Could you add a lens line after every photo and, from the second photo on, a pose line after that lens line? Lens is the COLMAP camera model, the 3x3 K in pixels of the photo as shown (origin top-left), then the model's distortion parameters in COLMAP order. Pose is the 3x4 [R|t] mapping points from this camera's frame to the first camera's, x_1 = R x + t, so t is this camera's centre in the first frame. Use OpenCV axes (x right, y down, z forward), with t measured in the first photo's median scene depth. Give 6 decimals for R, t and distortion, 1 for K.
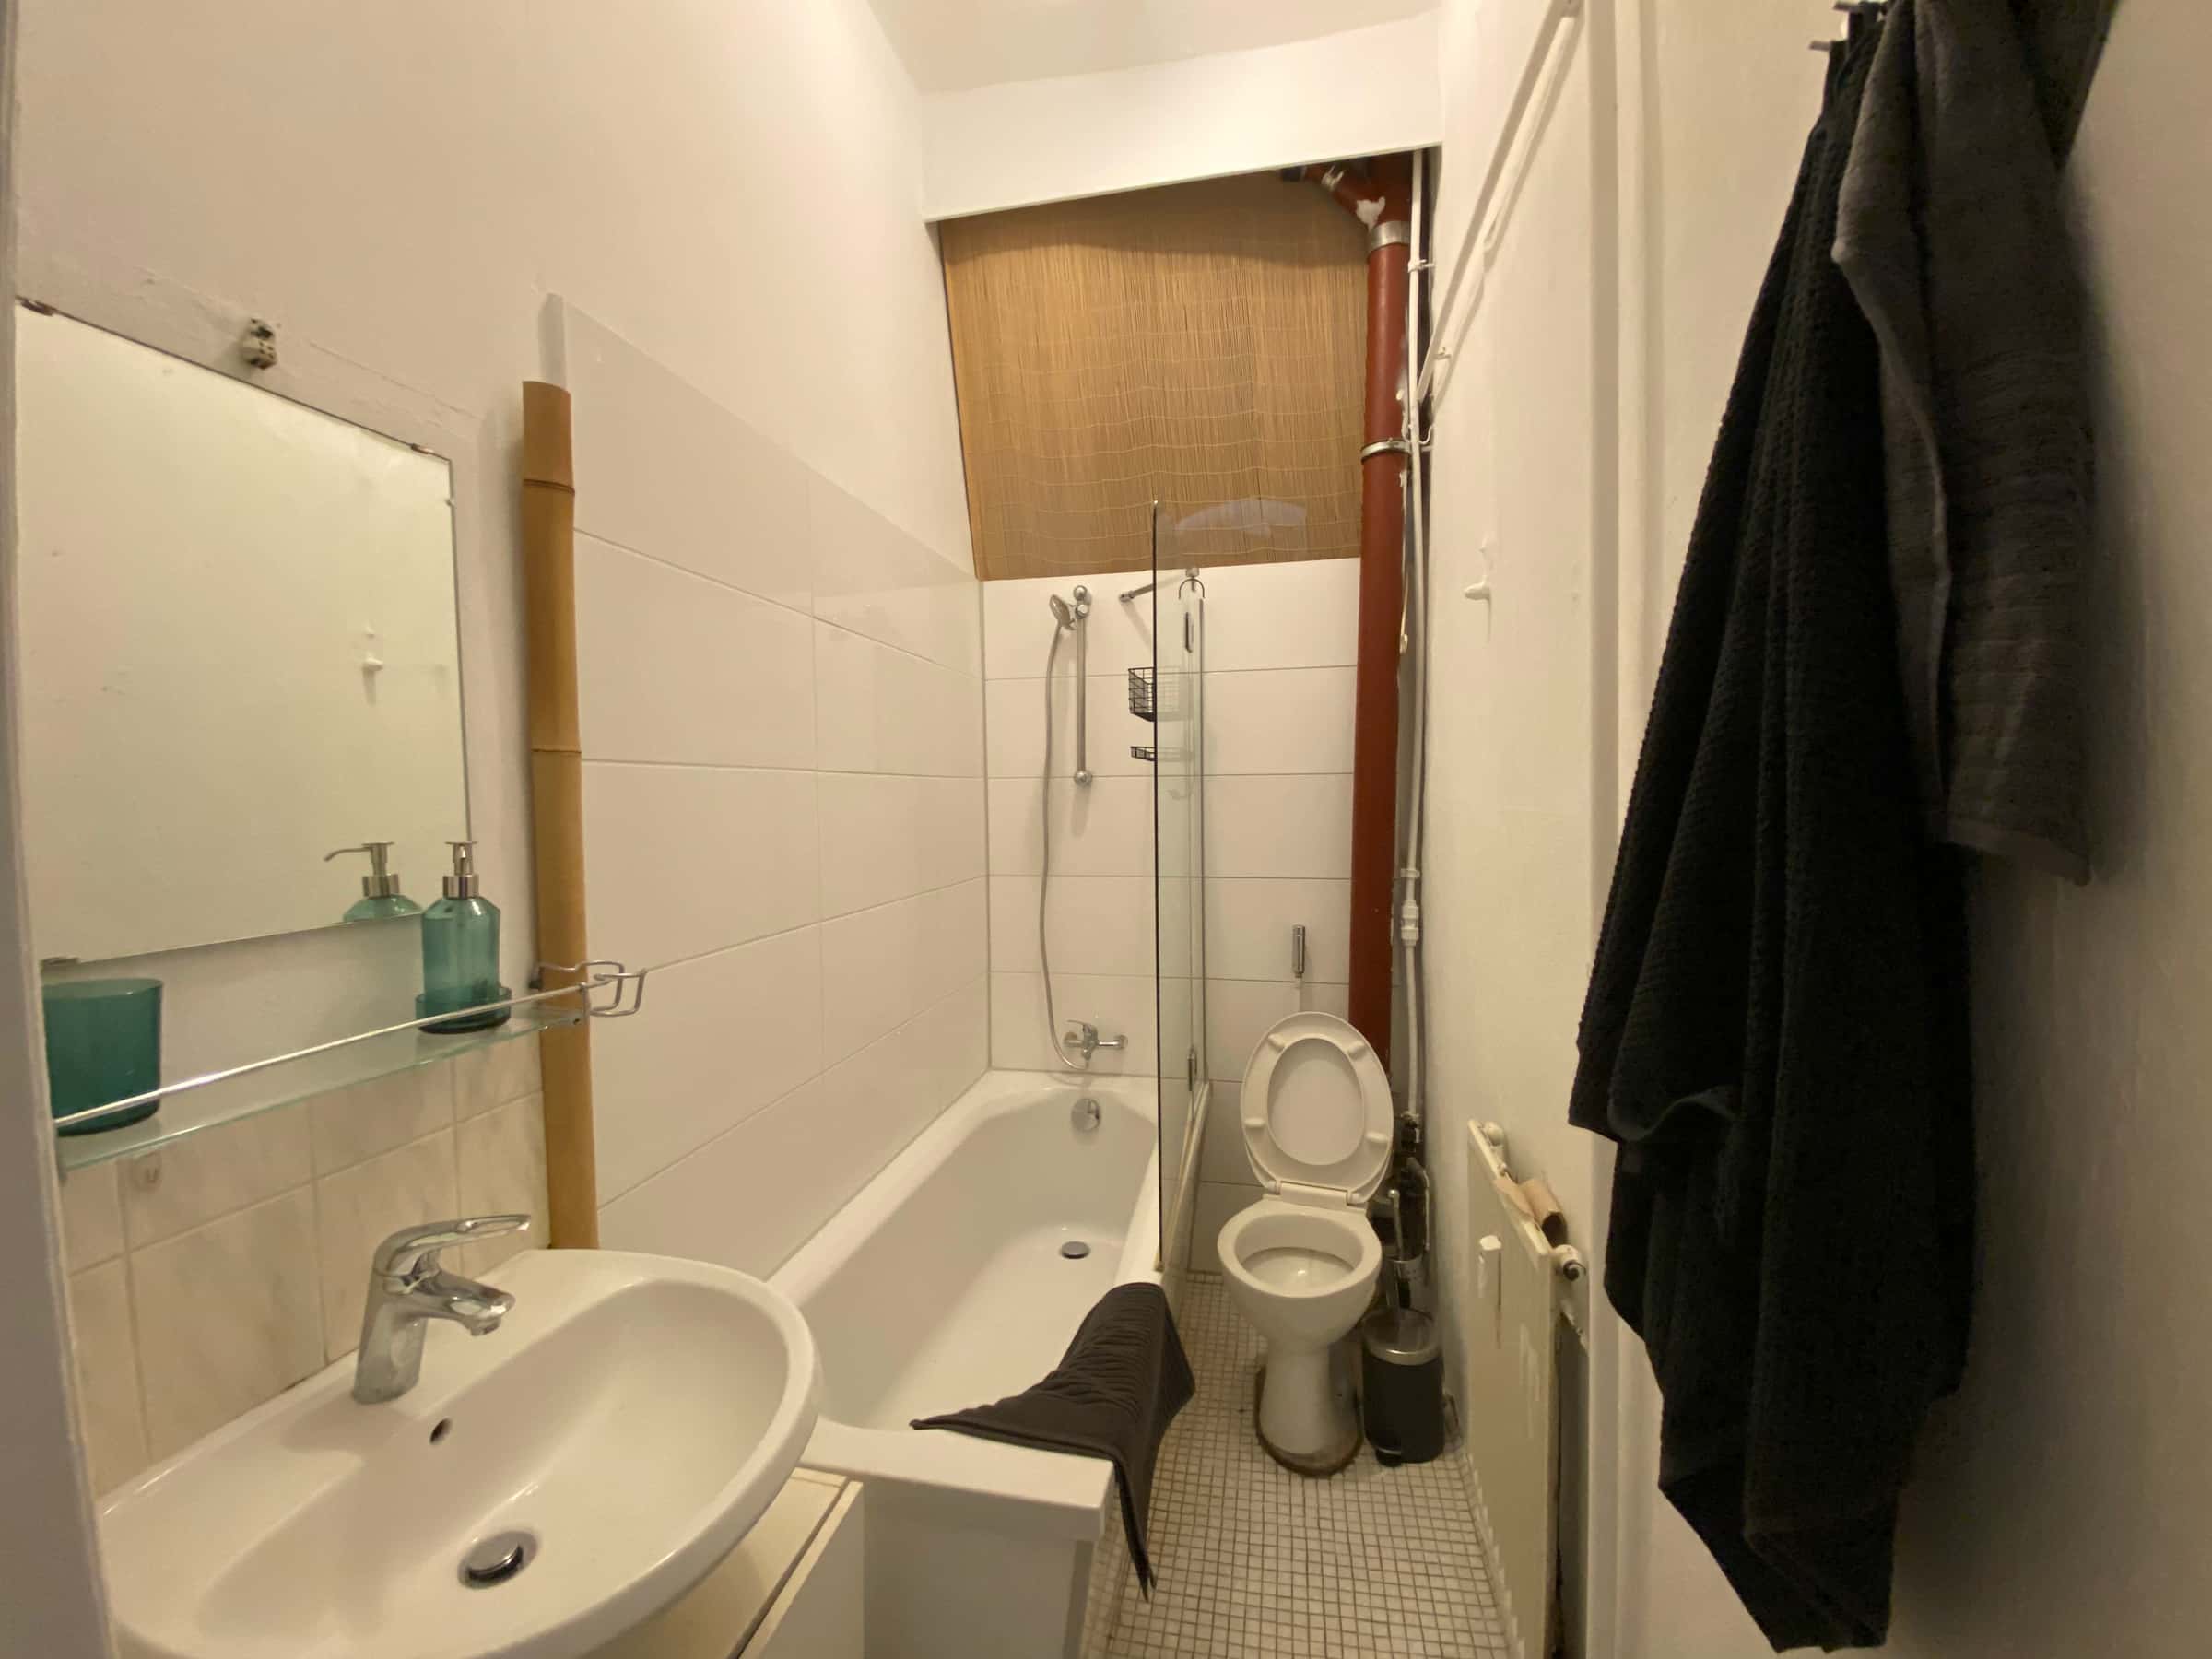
lens RADIAL K [[892.8, 0, 1106.0], [0, 892.8, 829.5], [0, 0, 1]] dist [0.017343, -0.018619]
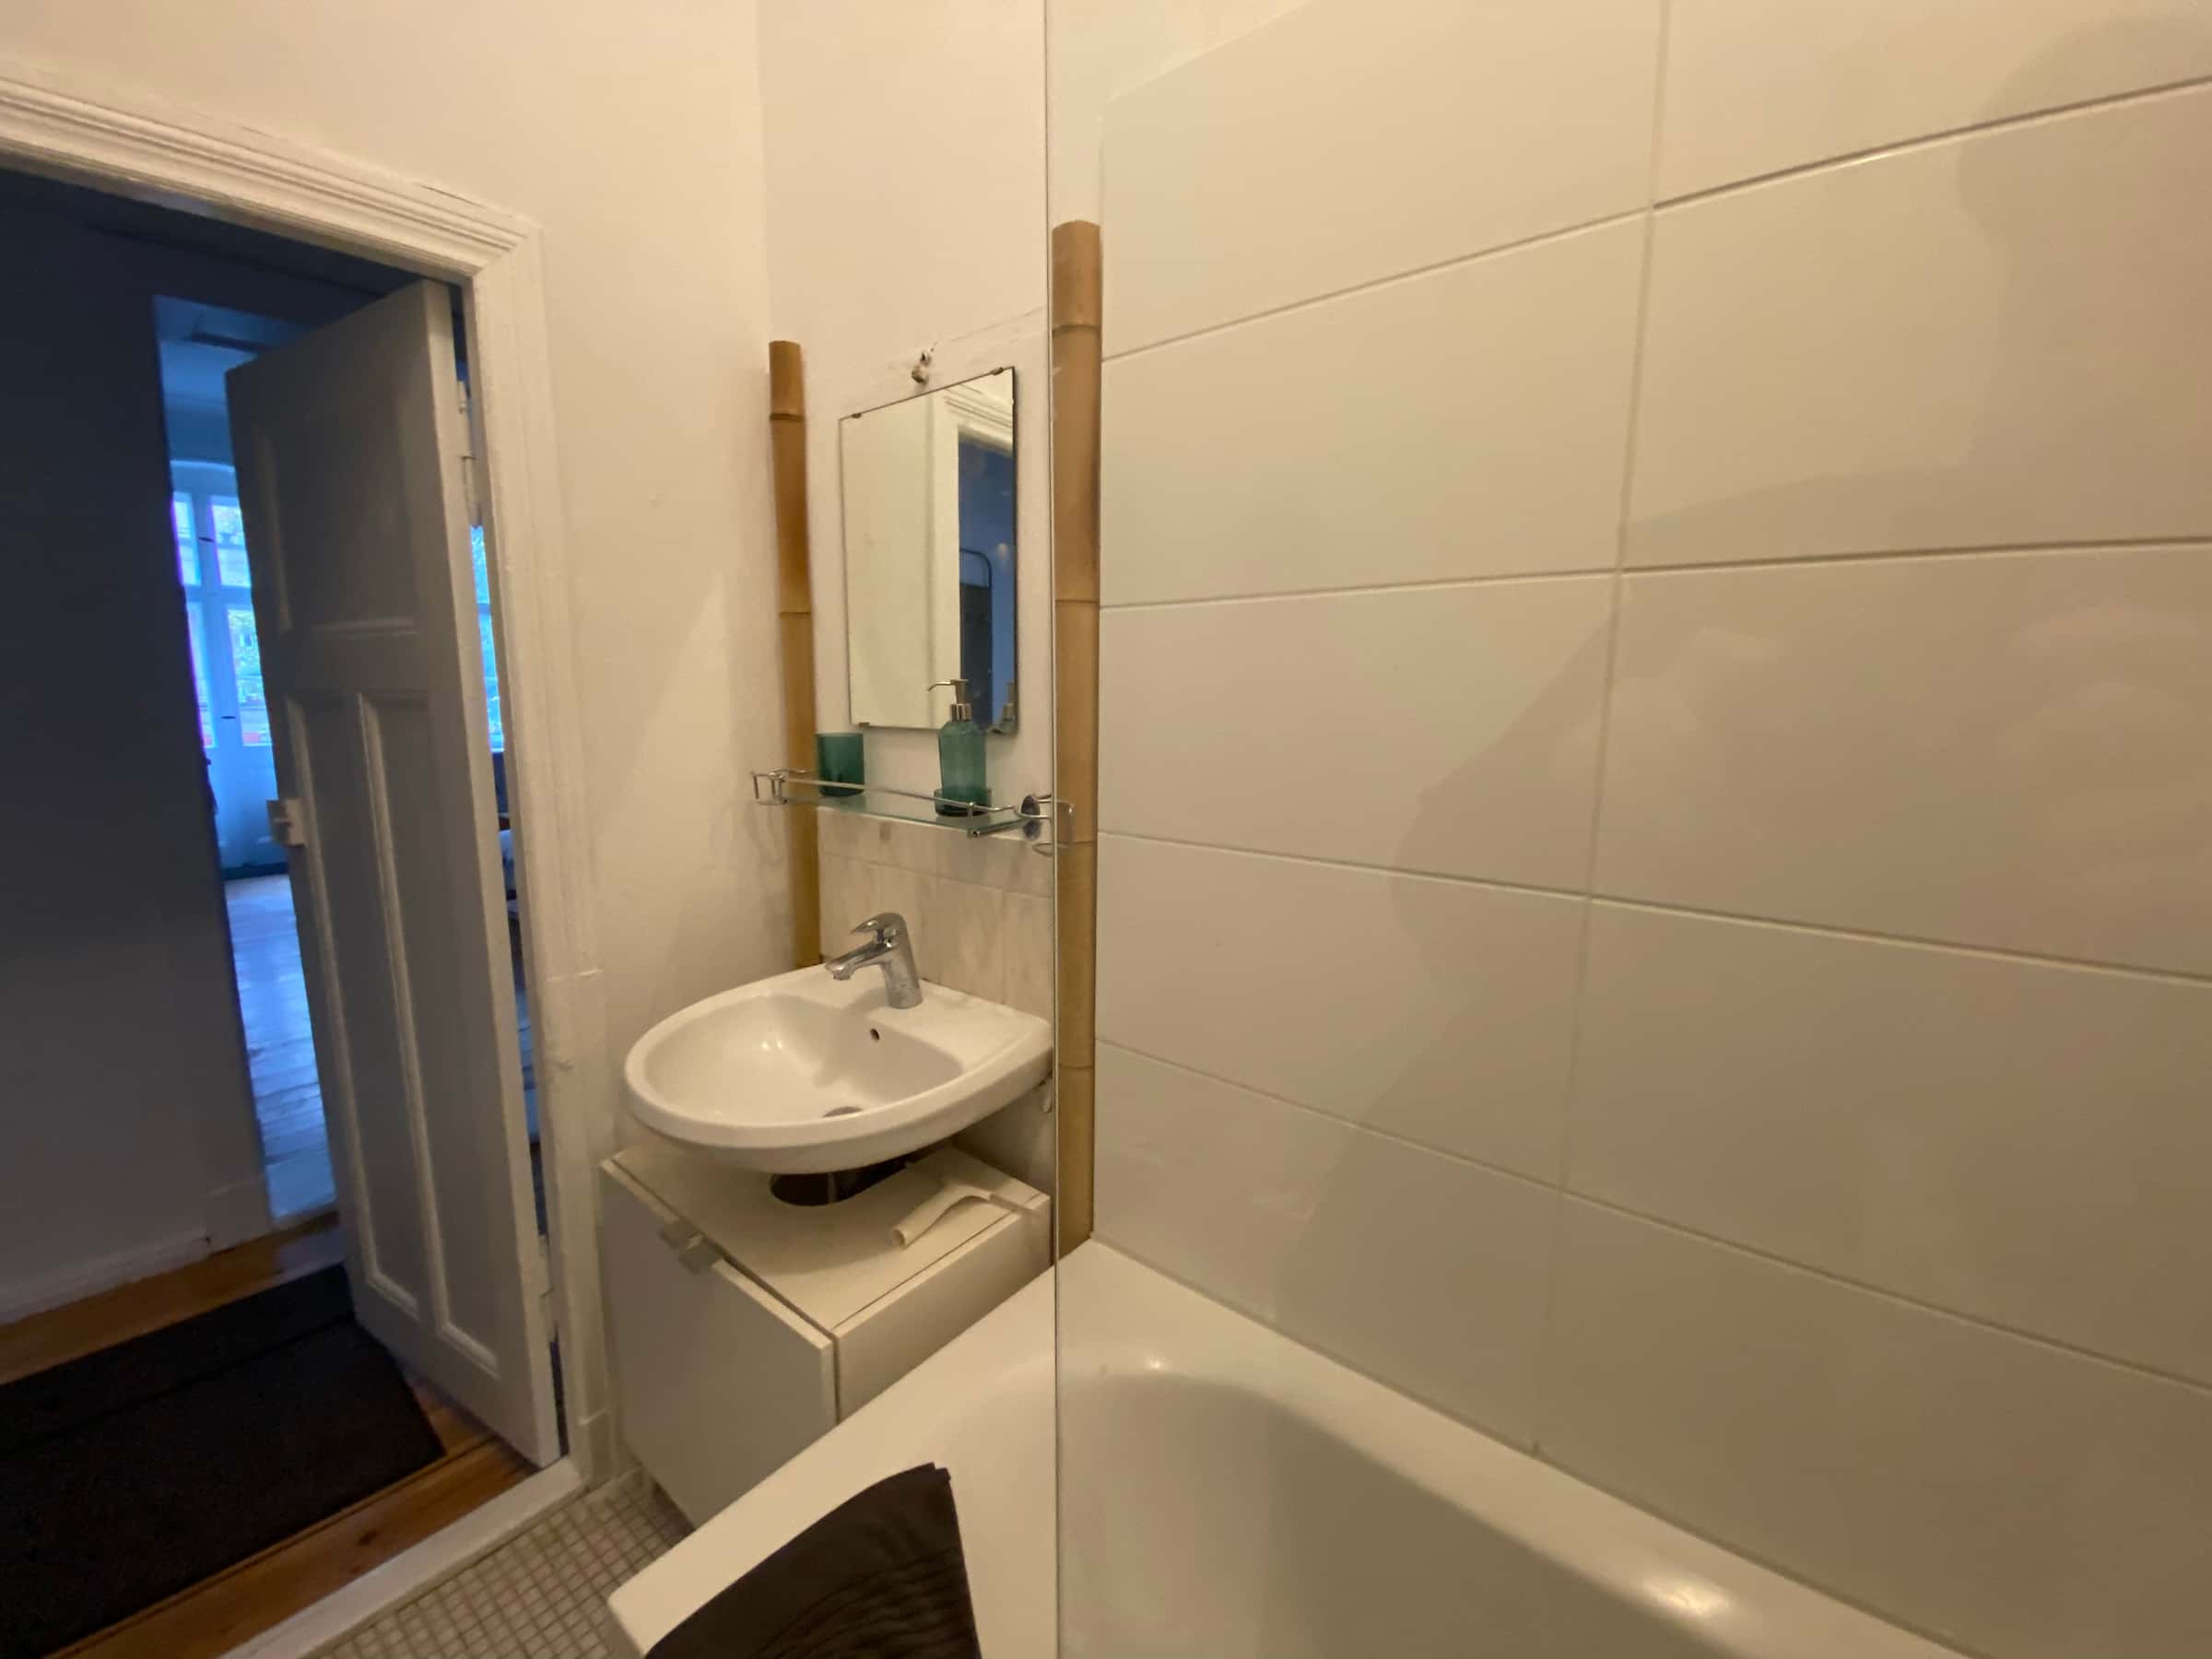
lens RADIAL K [[892.8, 0, 1106.0], [0, 892.8, 829.5], [0, 0, 1]] dist [0.017343, -0.018619]
pose [[-0.458956, 0.129126, -0.879026, 0.433547], [-0.044137, 0.984847, 0.167716, 0.007275], [0.887362, 0.115772, -0.446302, 1.962487]]
